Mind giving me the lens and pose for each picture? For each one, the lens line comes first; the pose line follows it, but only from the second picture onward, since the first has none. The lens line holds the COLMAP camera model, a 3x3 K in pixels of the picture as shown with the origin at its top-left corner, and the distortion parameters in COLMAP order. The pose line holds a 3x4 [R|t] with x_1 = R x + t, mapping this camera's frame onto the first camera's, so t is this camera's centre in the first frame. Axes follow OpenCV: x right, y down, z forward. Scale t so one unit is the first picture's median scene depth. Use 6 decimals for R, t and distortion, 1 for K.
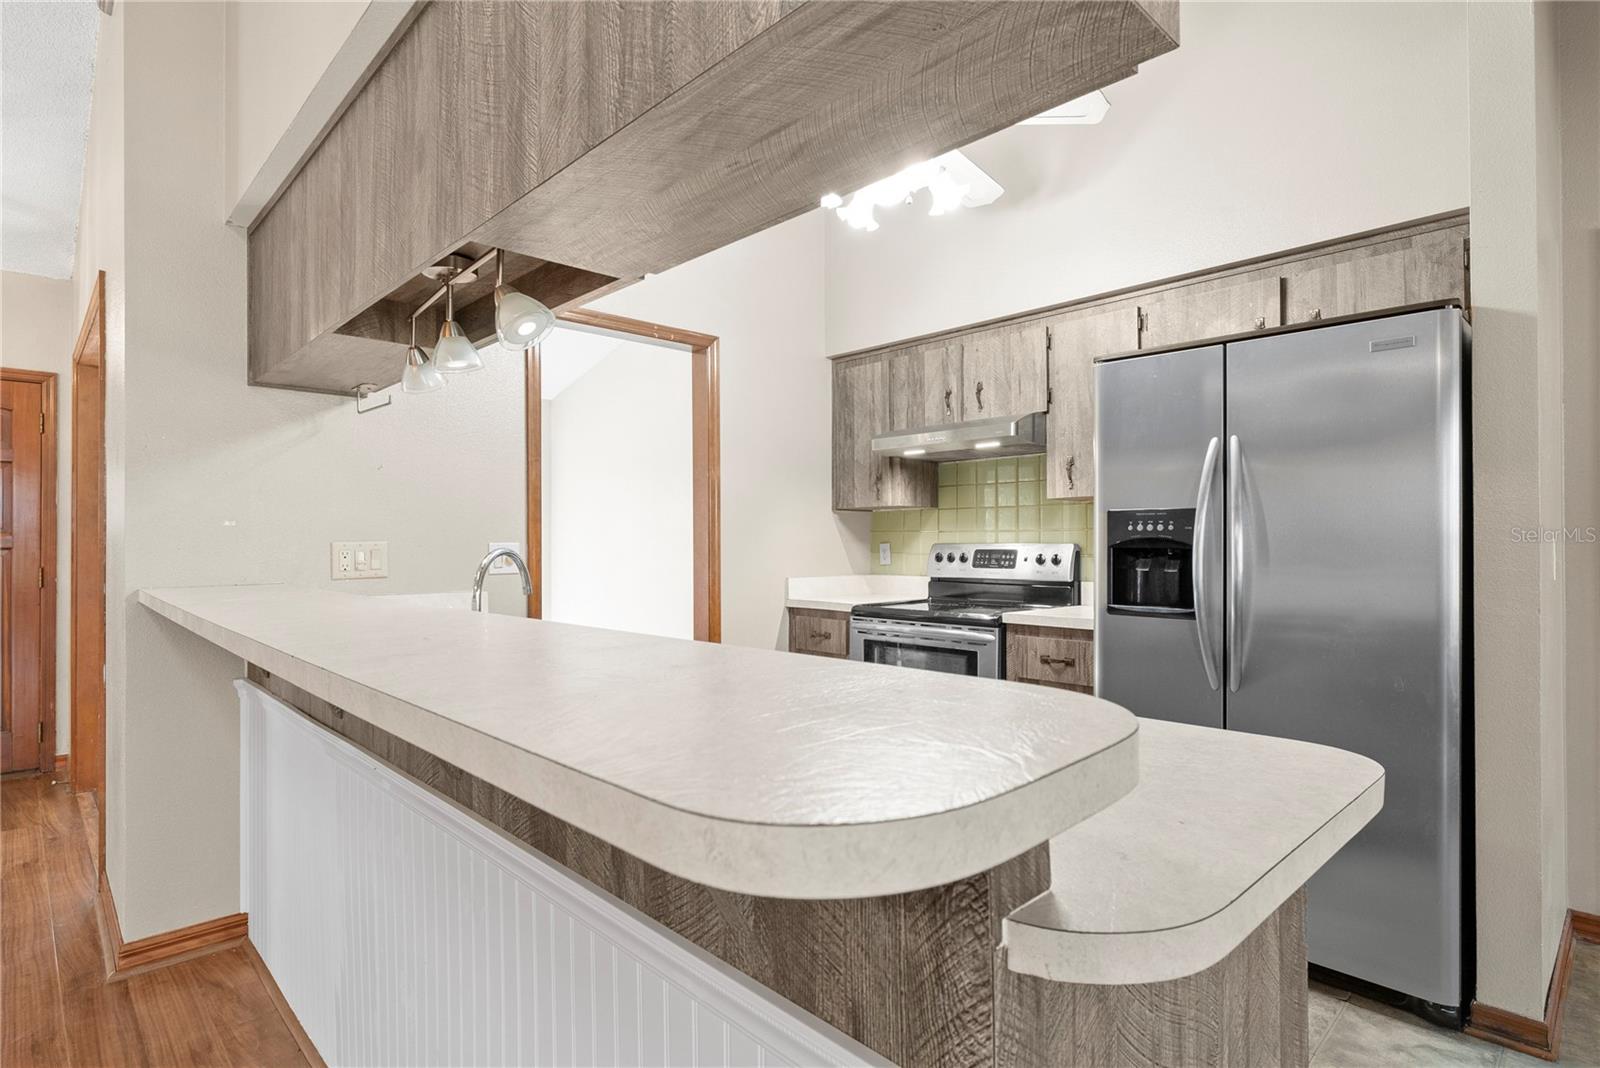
lens RADIAL K [[824.5, 0, 799.8], [0, 824.5, 538.3], [0, 0, 1]] dist [-0.005317, 0.000168]
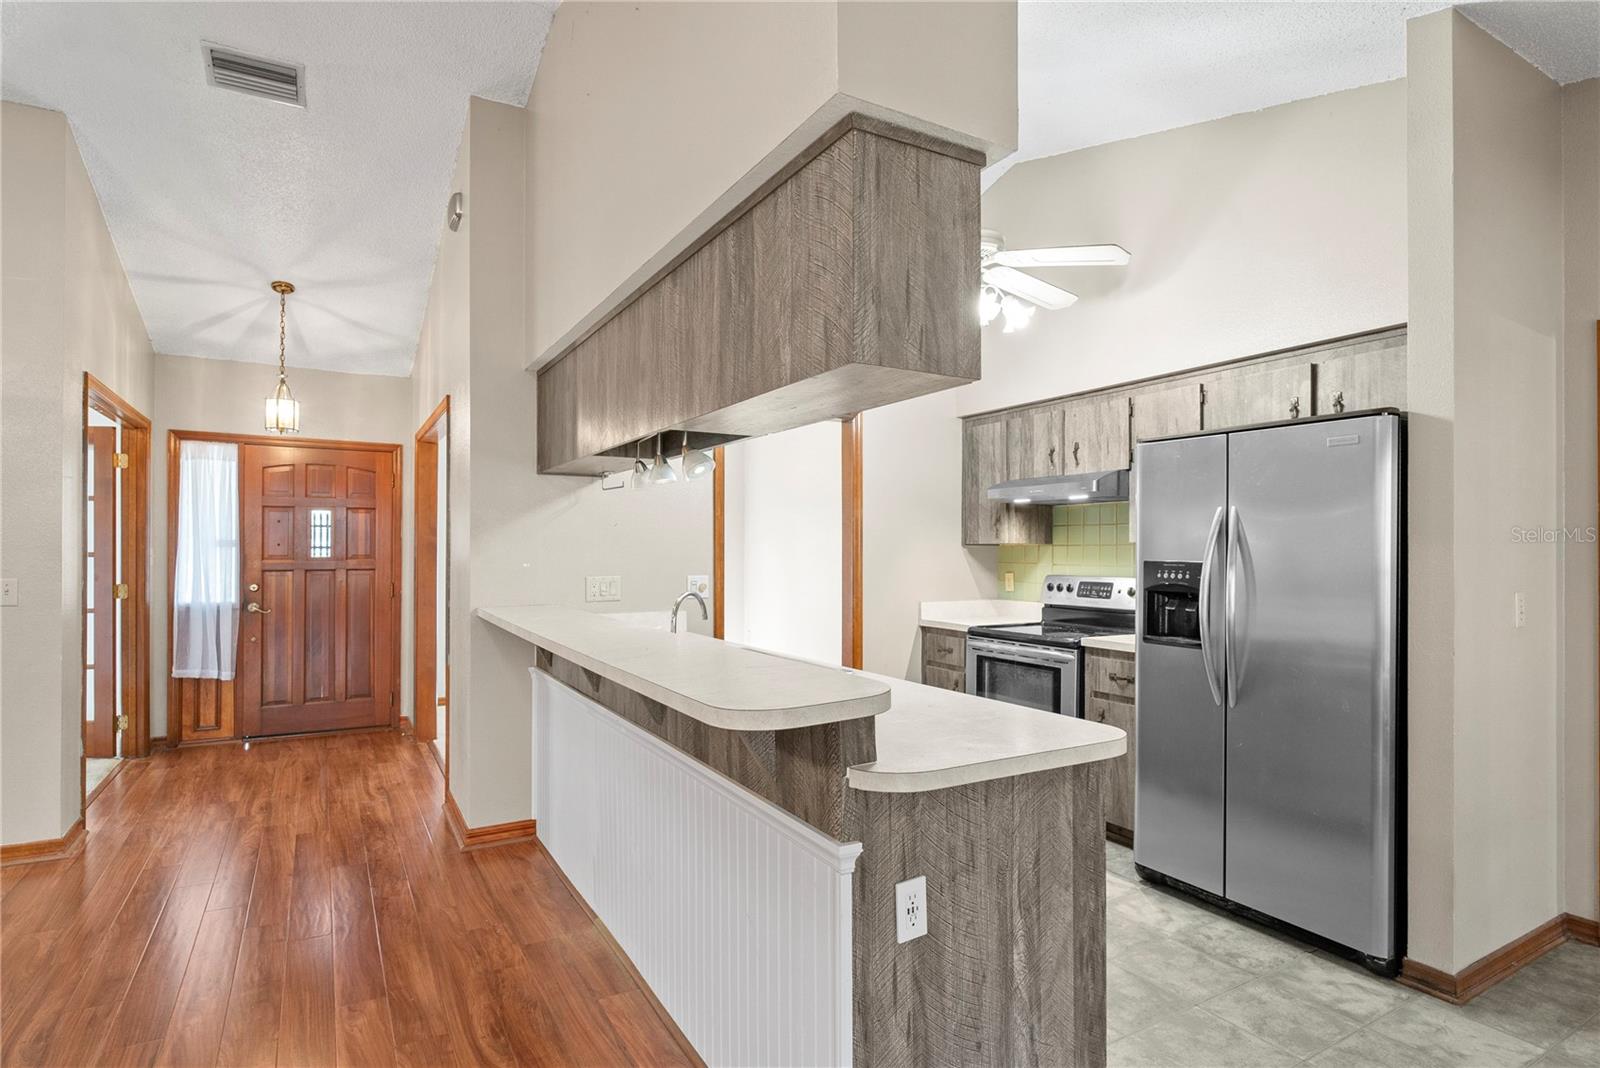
lens RADIAL K [[824.5, 0, 799.2], [0, 824.5, 548.4], [0, 0, 1]] dist [-0.005317, 0.000168]
pose [[0.970706, 0.005321, -0.240212, 0.137387], [-0.004498, 0.999982, 0.003973, -0.046563], [0.240229, -0.002776, 0.970712, -0.300211]]
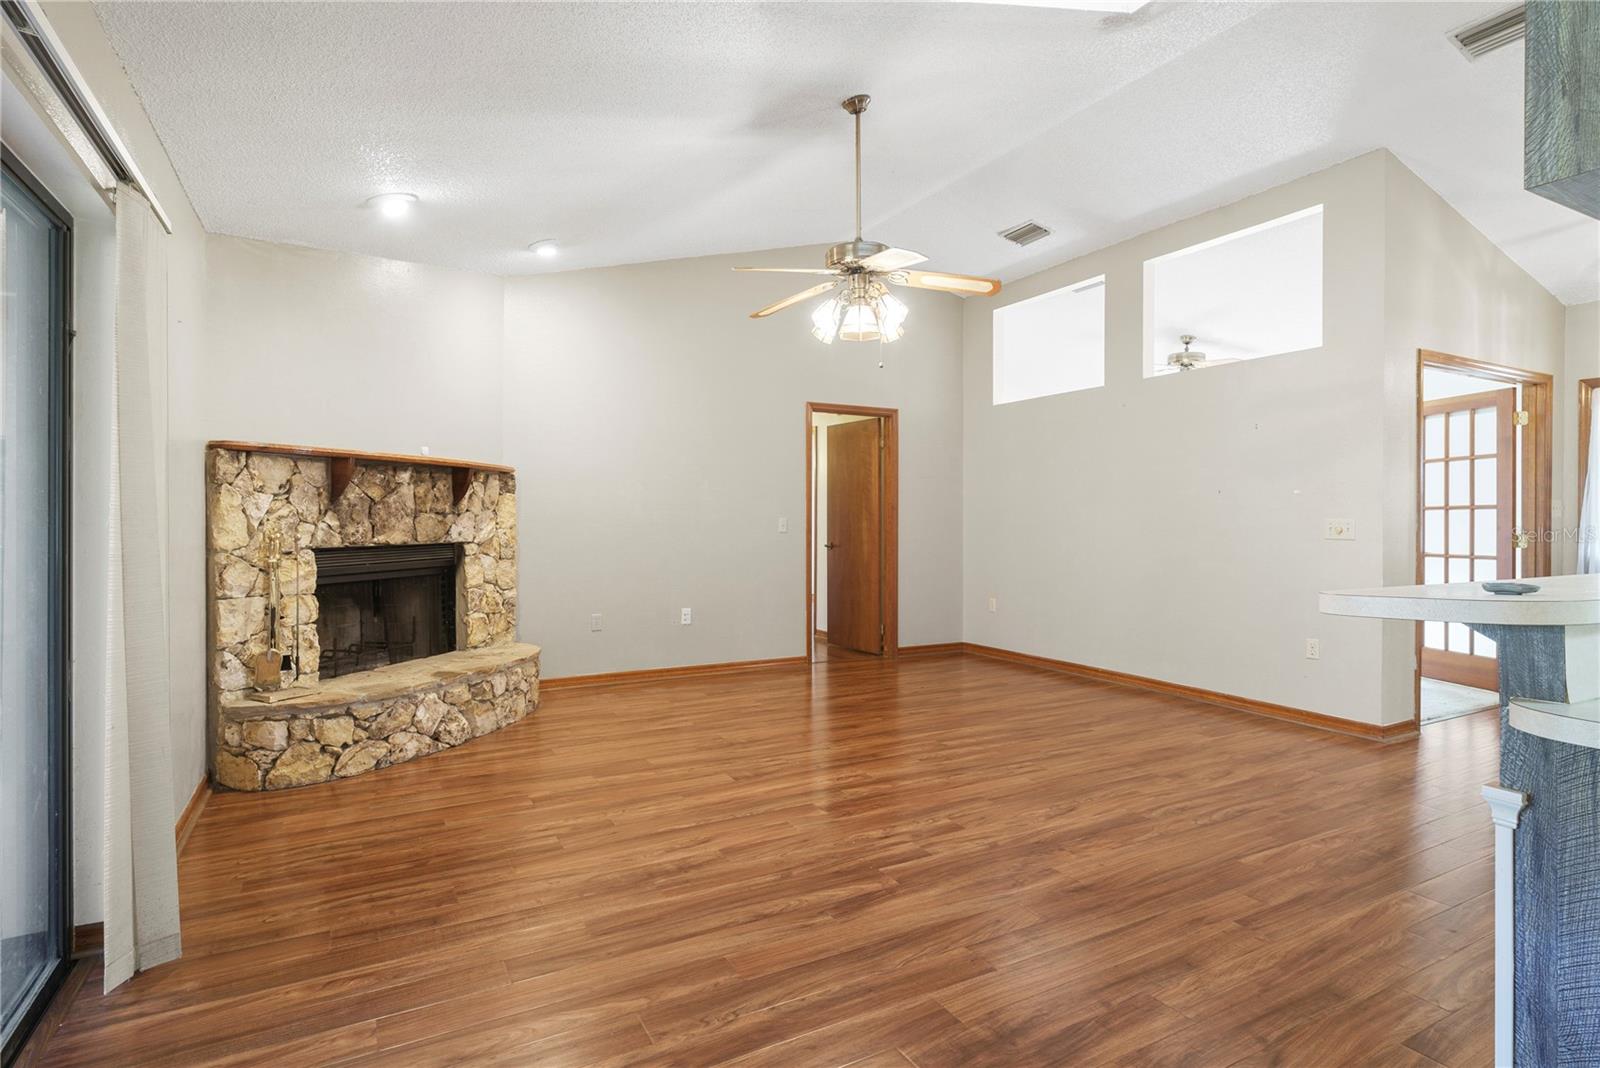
lens RADIAL K [[824.5, 0, 798.1], [0, 824.5, 526.9], [0, 0, 1]] dist [-0.005317, 0.000168]
pose [[-0.264392, 0.010019, -0.964363, 0.525880], [0.005784, 0.999945, 0.008803, -0.000742], [0.964398, -0.003251, -0.264436, -0.038056]]
